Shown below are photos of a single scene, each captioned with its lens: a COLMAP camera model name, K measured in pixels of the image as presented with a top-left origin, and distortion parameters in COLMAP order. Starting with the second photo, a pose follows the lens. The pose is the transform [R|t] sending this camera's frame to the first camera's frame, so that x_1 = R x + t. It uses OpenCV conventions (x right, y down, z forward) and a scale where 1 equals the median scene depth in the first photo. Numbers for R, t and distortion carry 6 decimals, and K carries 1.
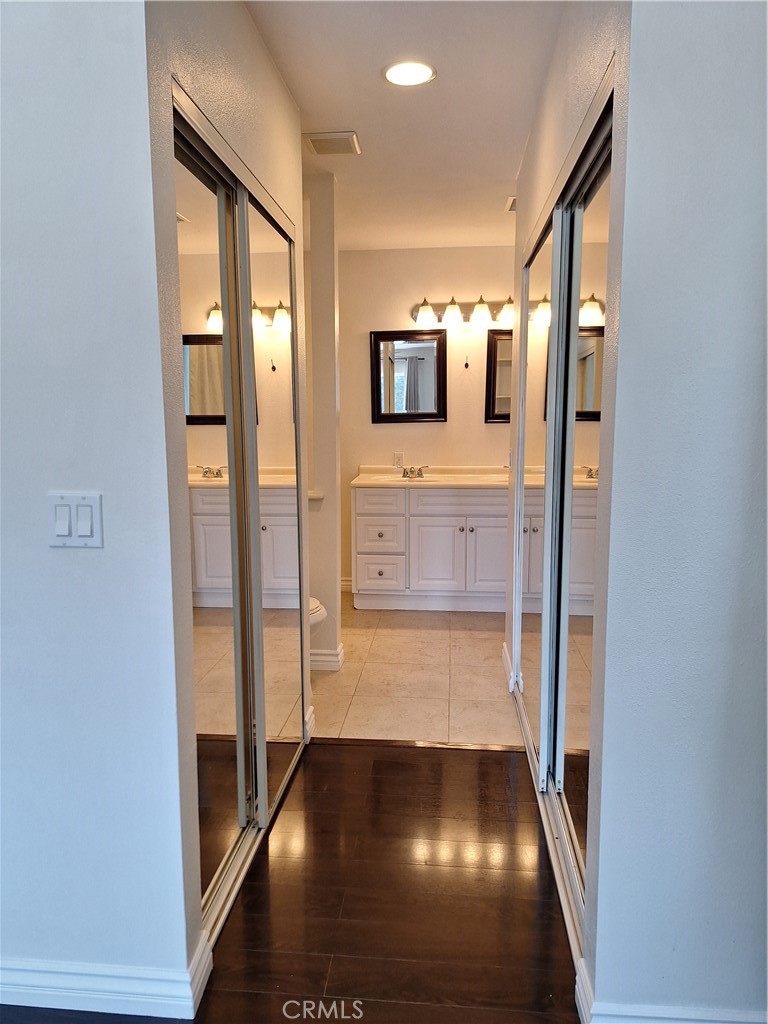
lens RADIAL K [[725.4, 0, 382.8], [0, 725.4, 510.9], [0, 0, 1]] dist [0.022603, -0.001624]
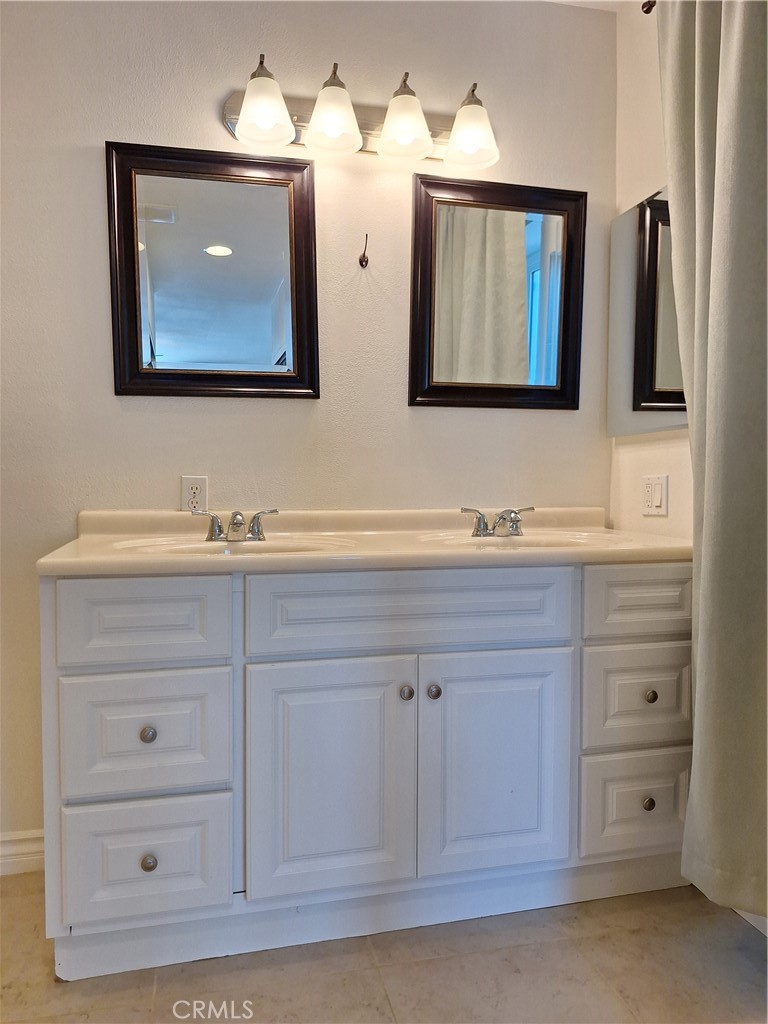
lens RADIAL K [[725.4, 0, 376.4], [0, 725.4, 518.0], [0, 0, 1]] dist [0.022603, -0.001624]
pose [[0.949238, -0.011588, 0.314345, -0.006807], [0.038647, 0.996047, -0.079985, -0.026623], [-0.312175, 0.088073, 0.945933, 0.653536]]
